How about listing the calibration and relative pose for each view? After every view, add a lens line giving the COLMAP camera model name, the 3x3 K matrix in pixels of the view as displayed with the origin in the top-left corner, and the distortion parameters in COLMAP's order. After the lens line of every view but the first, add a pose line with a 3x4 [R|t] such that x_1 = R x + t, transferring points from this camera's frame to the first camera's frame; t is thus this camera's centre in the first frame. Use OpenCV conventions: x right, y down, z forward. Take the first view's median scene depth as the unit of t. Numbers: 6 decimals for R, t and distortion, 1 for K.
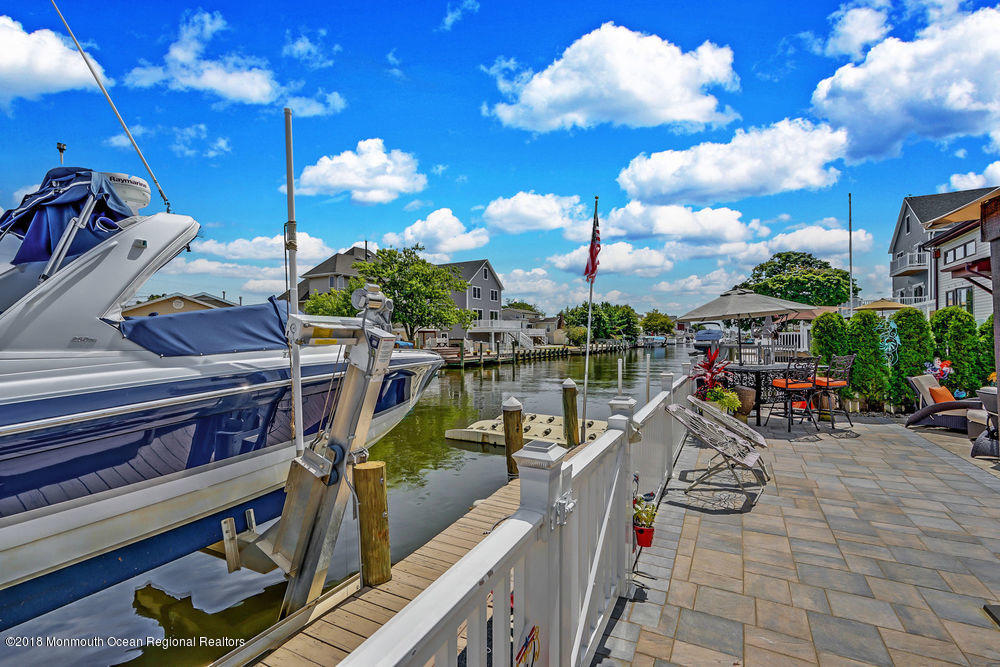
lens RADIAL K [[450.1, 0, 494.9], [0, 450.1, 338.4], [0, 0, 1]] dist [-0.002755, 0.001403]
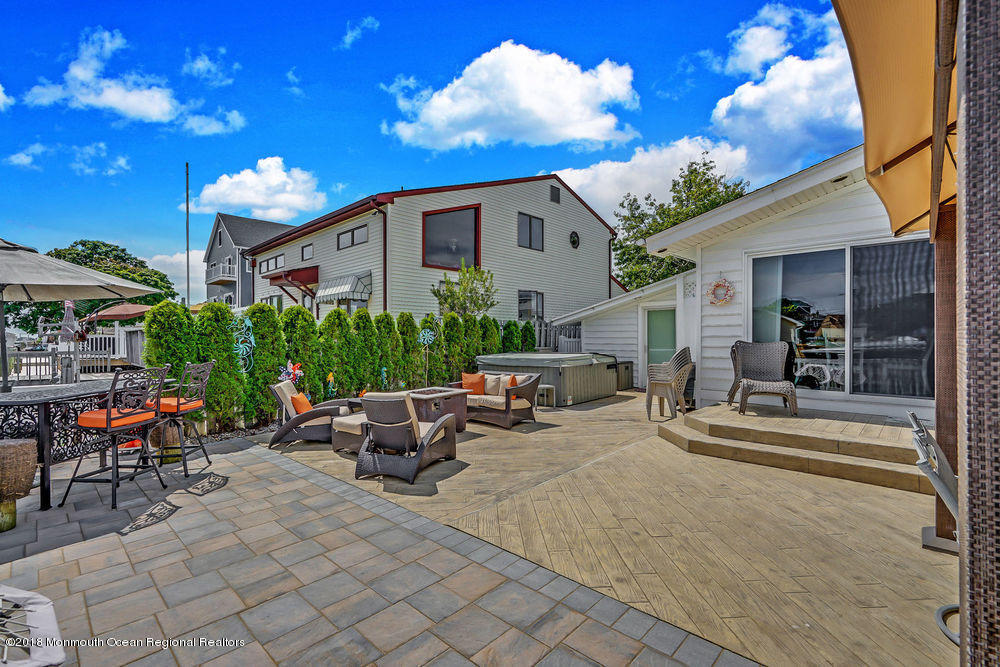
lens RADIAL K [[450.1, 0, 494.9], [0, 450.1, 338.4], [0, 0, 1]] dist [-0.002755, 0.001403]
pose [[0.262301, 0.007662, 0.964956, 0.212939], [0.003828, 0.999952, -0.008981, 0.008411], [-0.964979, 0.006050, 0.262259, 0.350998]]
